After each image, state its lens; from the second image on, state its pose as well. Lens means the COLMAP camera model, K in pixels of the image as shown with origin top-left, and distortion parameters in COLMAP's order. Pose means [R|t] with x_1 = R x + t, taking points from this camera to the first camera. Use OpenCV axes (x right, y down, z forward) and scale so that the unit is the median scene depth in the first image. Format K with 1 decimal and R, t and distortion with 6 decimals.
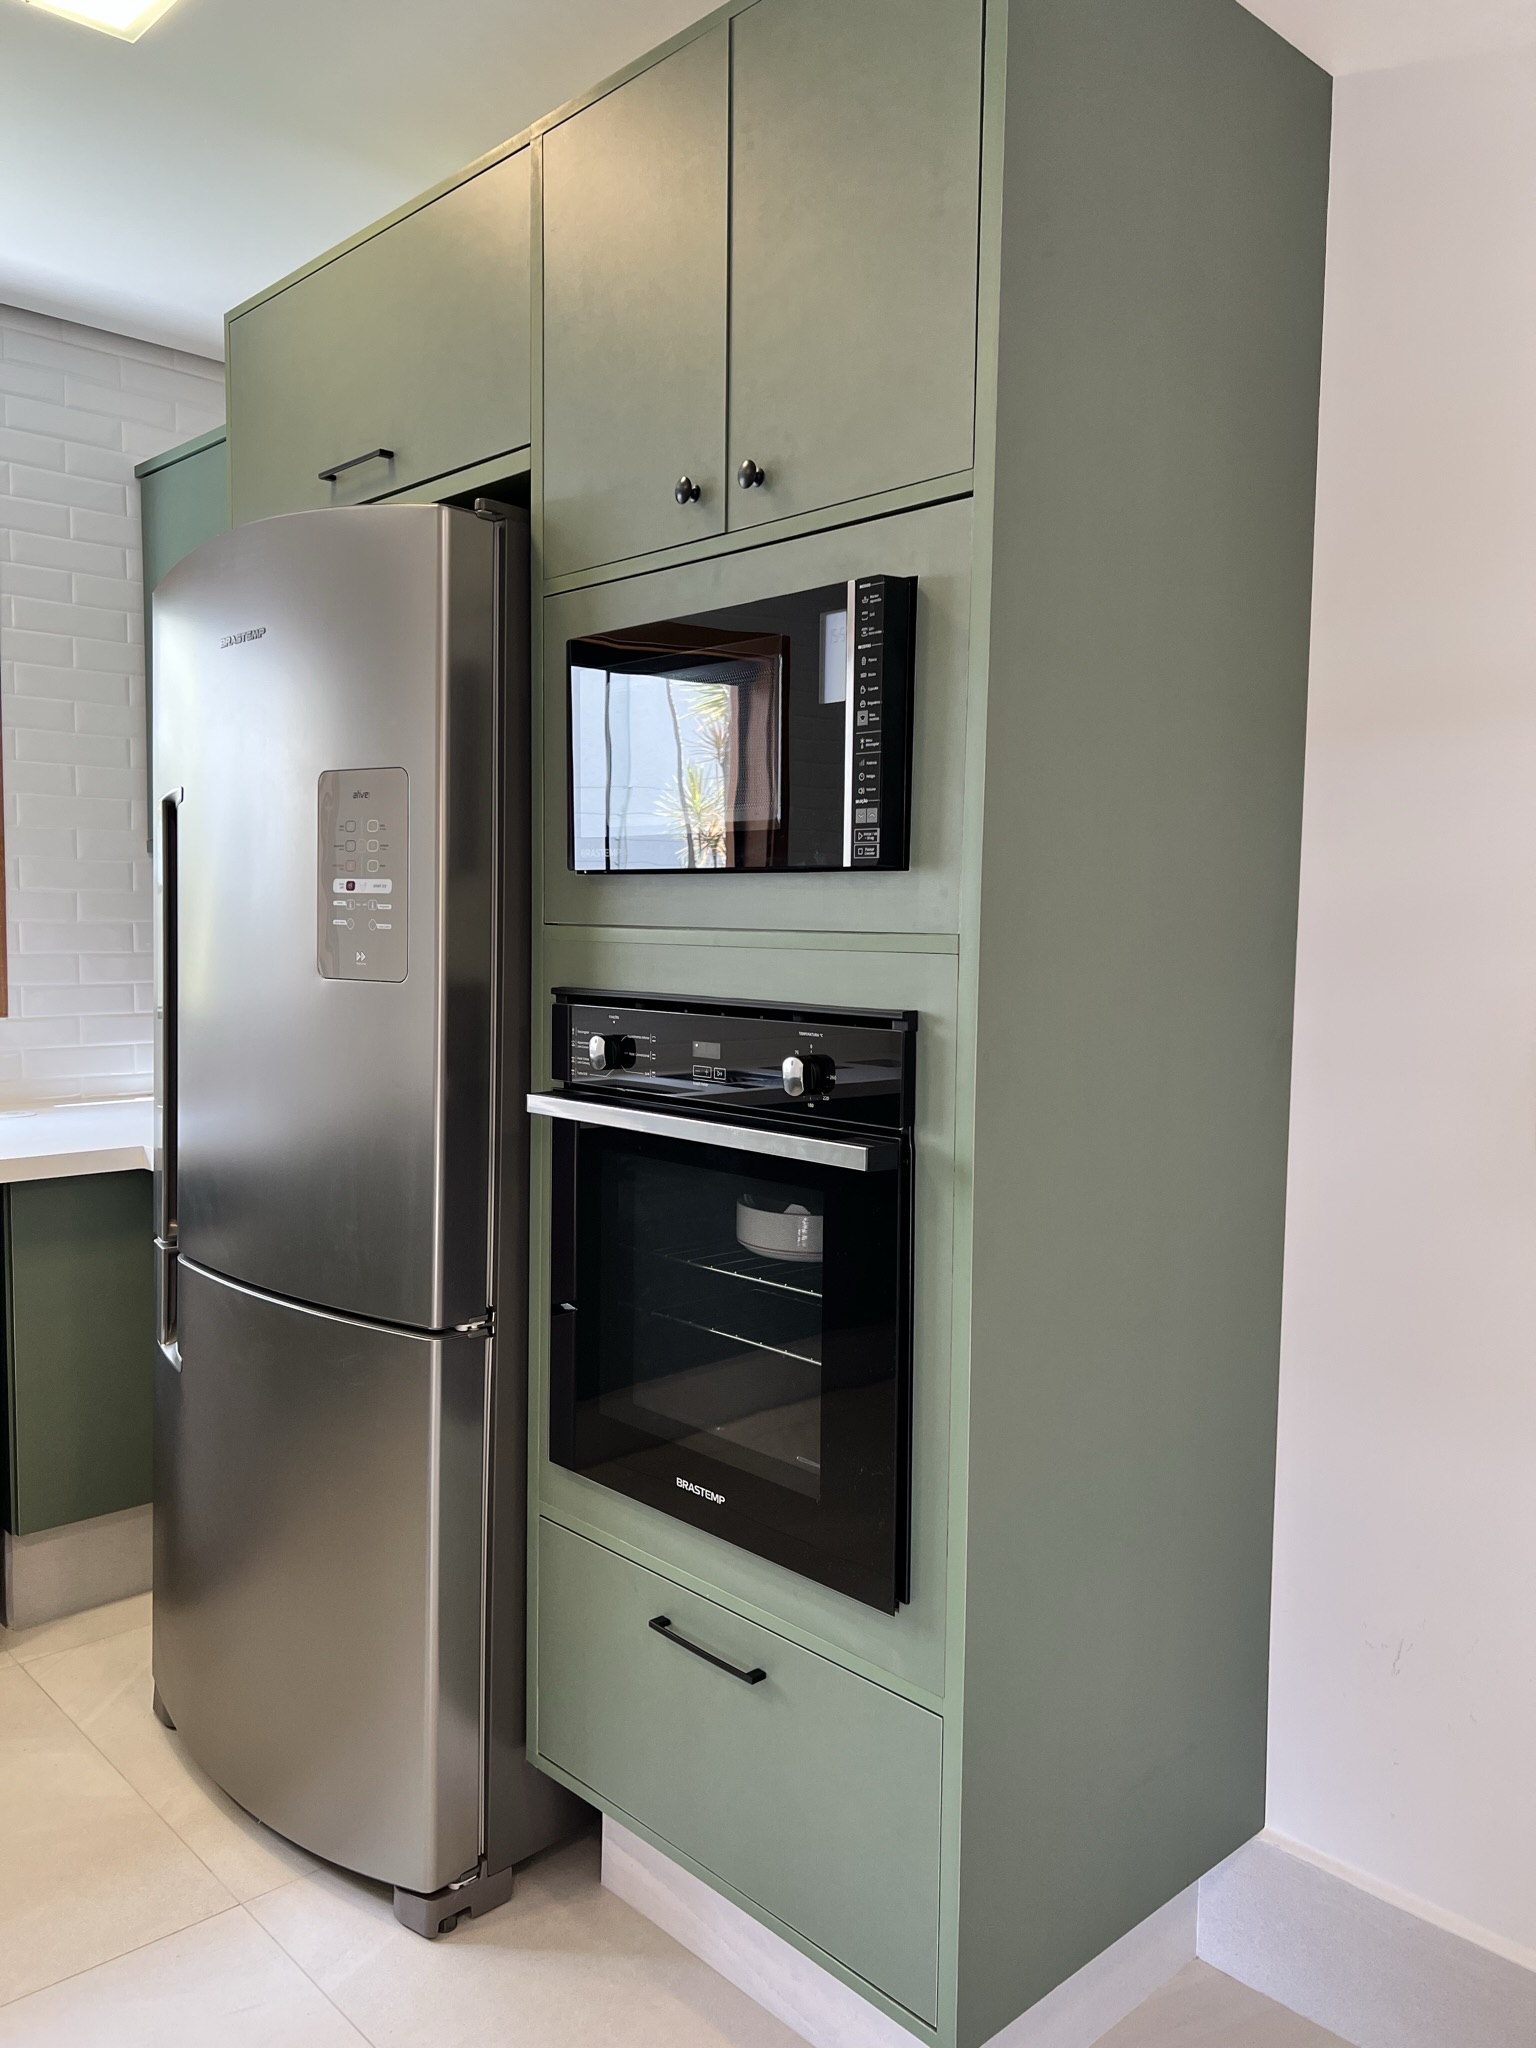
lens RADIAL K [[1544.8, 0, 749.3], [0, 1544.8, 1033.6], [0, 0, 1]] dist [0.053169, -0.055481]
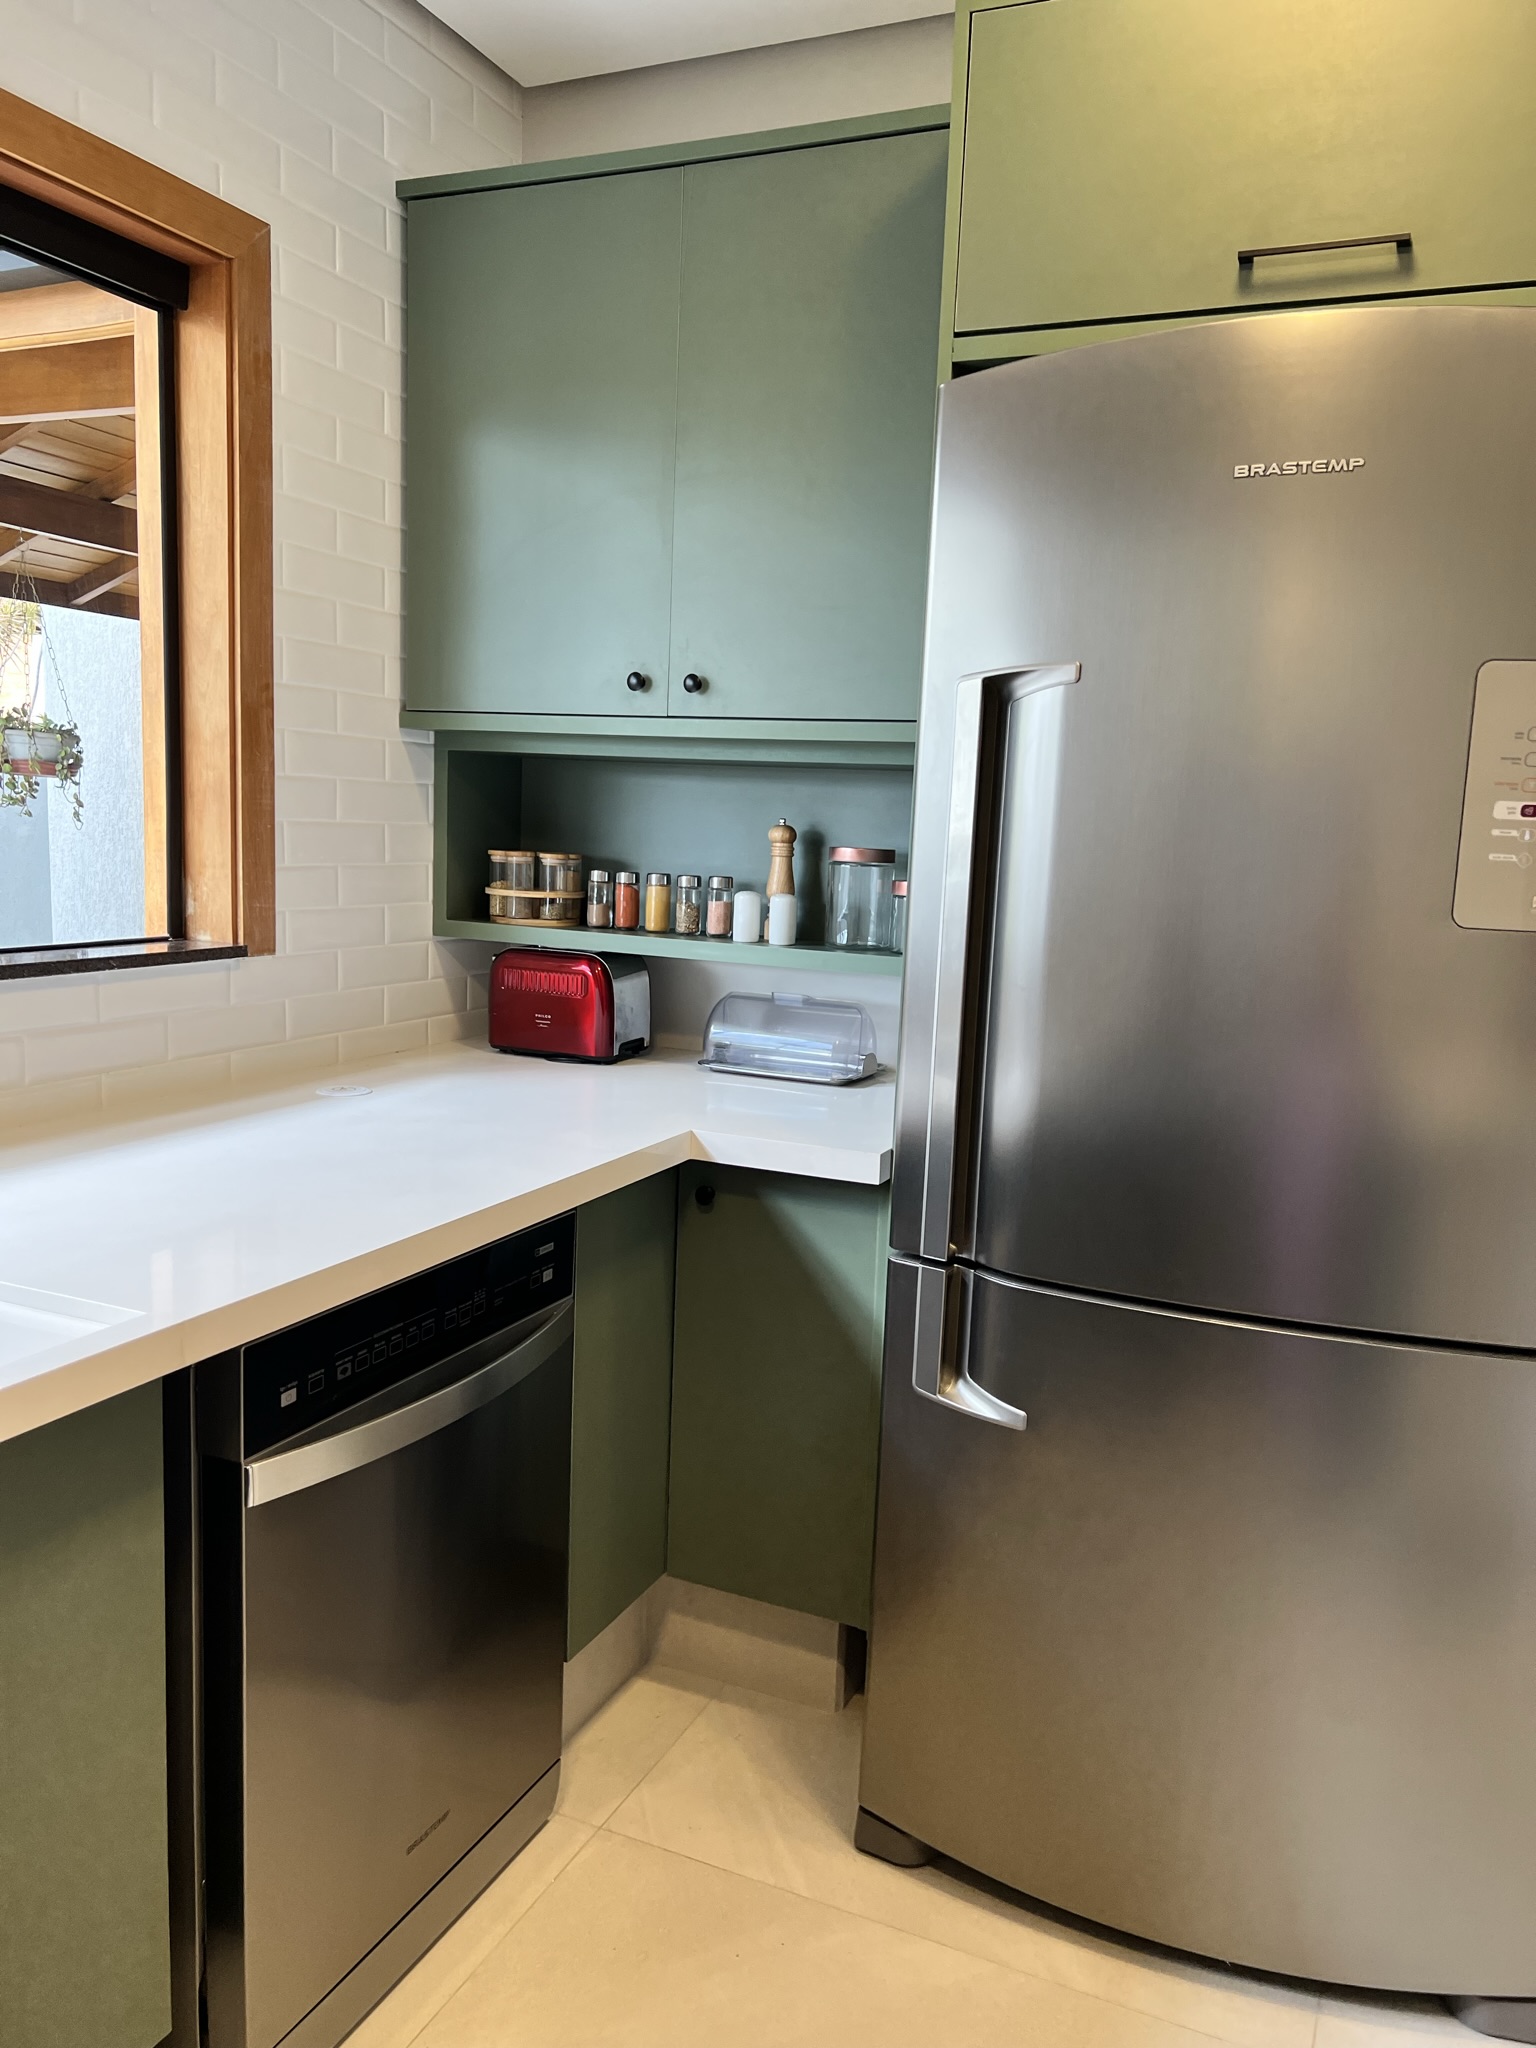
lens RADIAL K [[1544.8, 0, 781.4], [0, 1544.8, 1052.5], [0, 0, 1]] dist [0.053169, -0.055481]
pose [[0.918523, -0.033902, 0.393913, -0.932037], [0.002009, 0.996704, 0.081095, -0.039143], [-0.395364, -0.073696, 0.915564, 0.426841]]
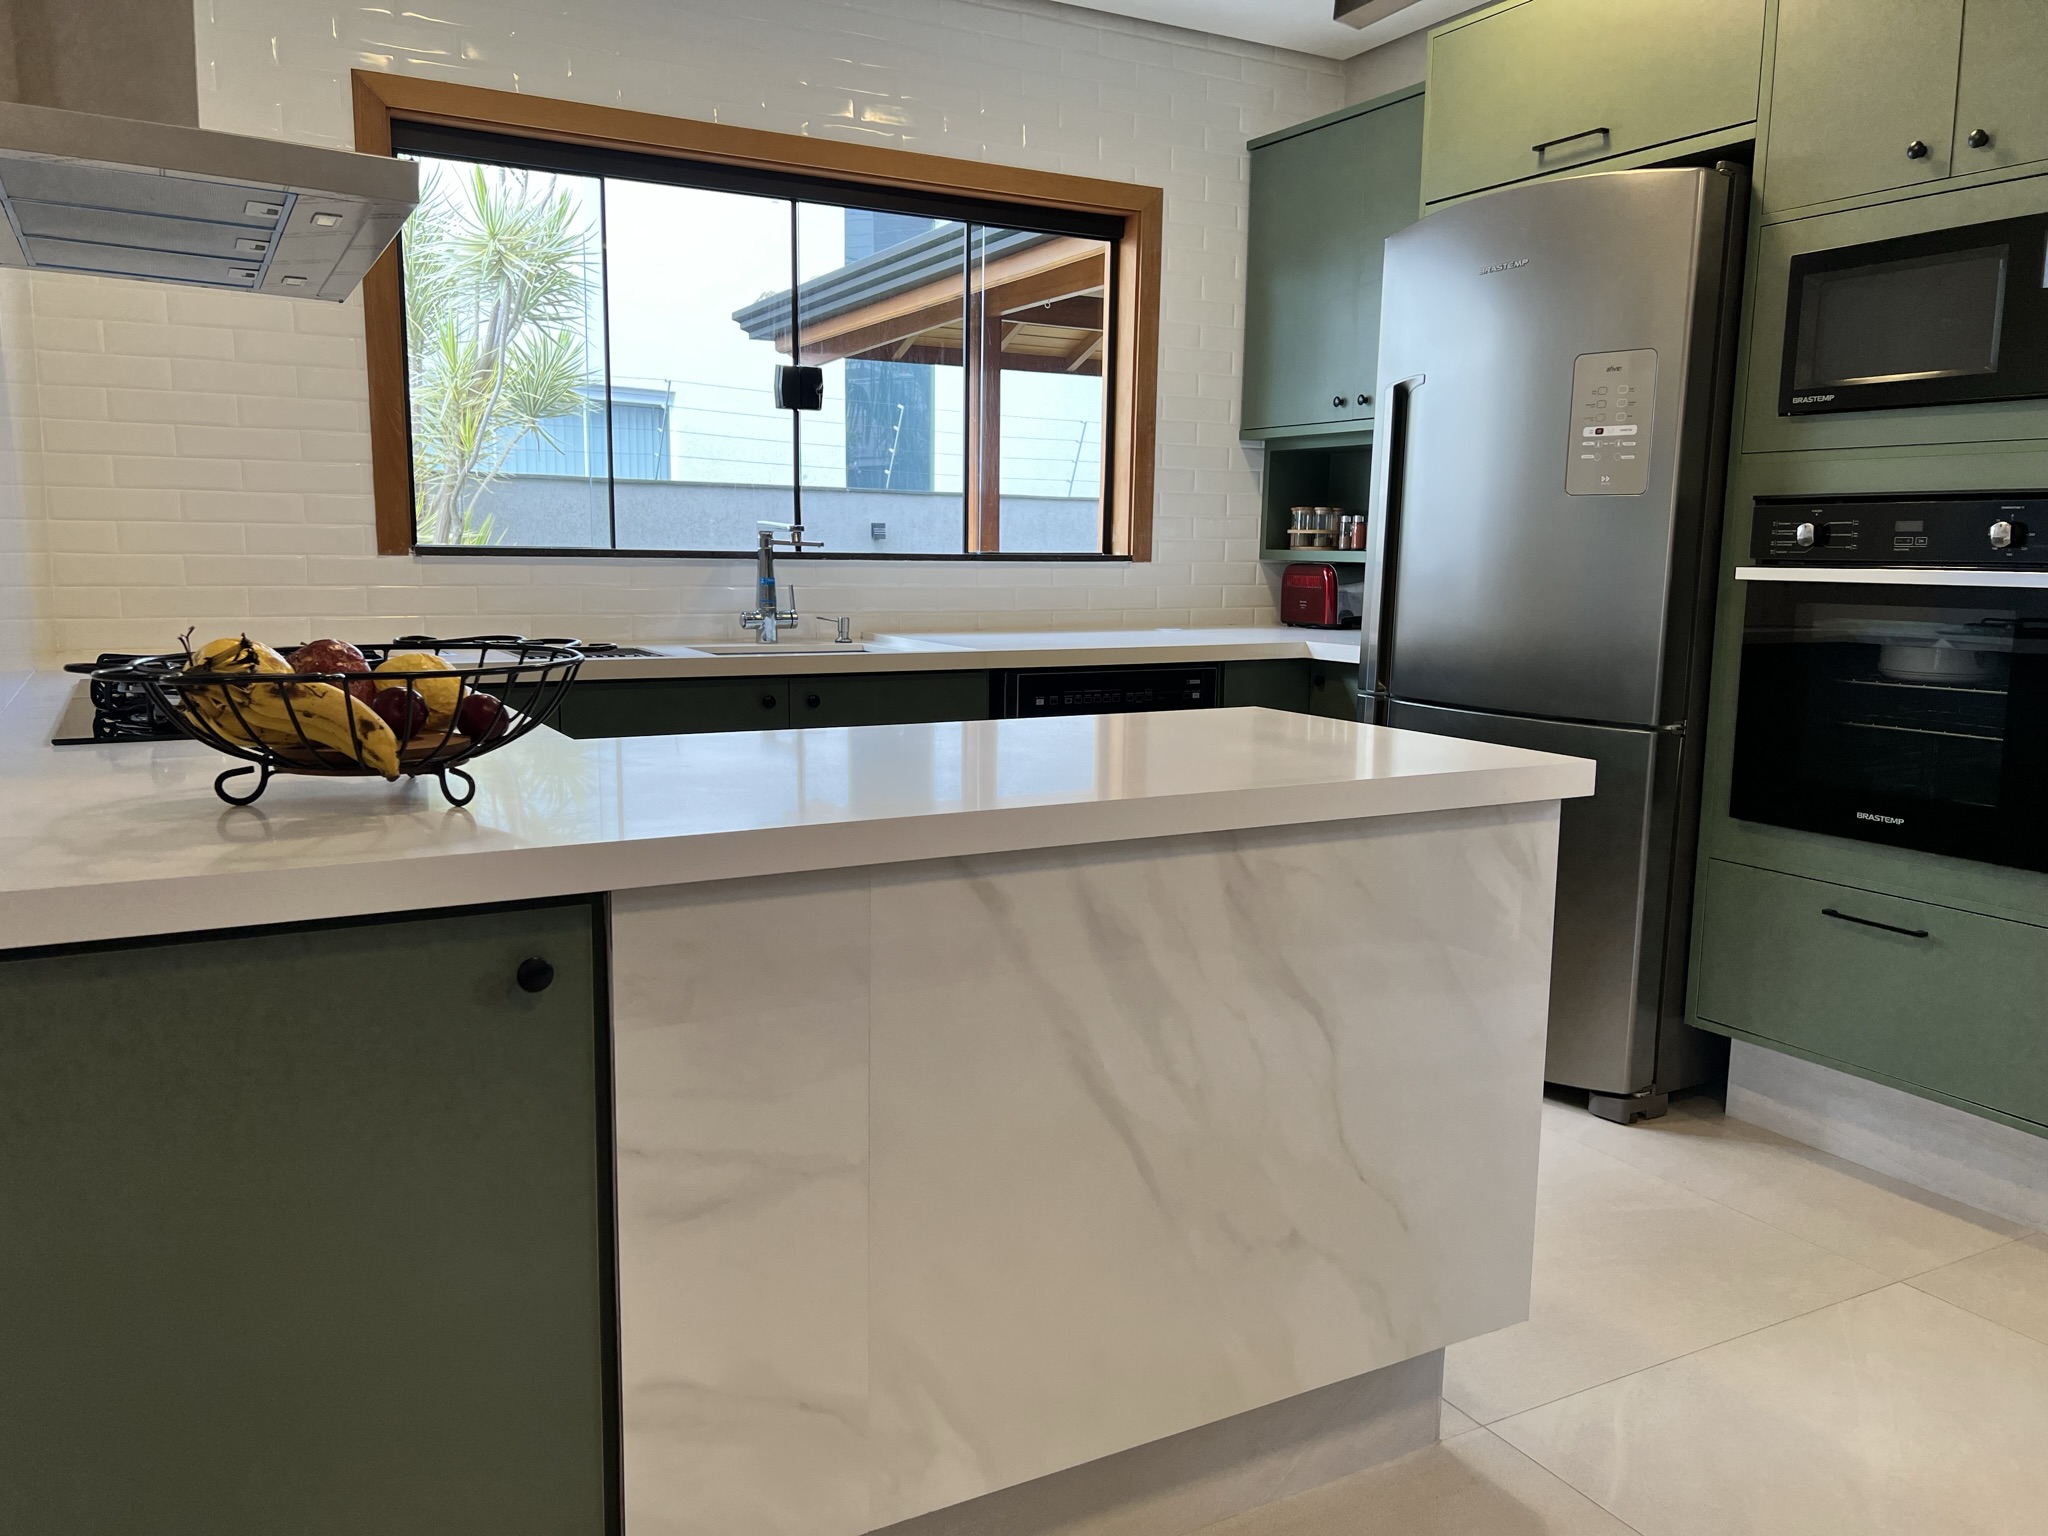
lens RADIAL K [[1544.8, 0, 1024.1], [0, 1544.8, 768.8], [0, 0, 1]] dist [0.053169, -0.055481]
pose [[0.970955, 0.035536, -0.236608, -0.435705], [-0.020207, 0.997555, 0.066902, 0.142458], [0.238407, -0.060178, 0.969299, -0.618670]]
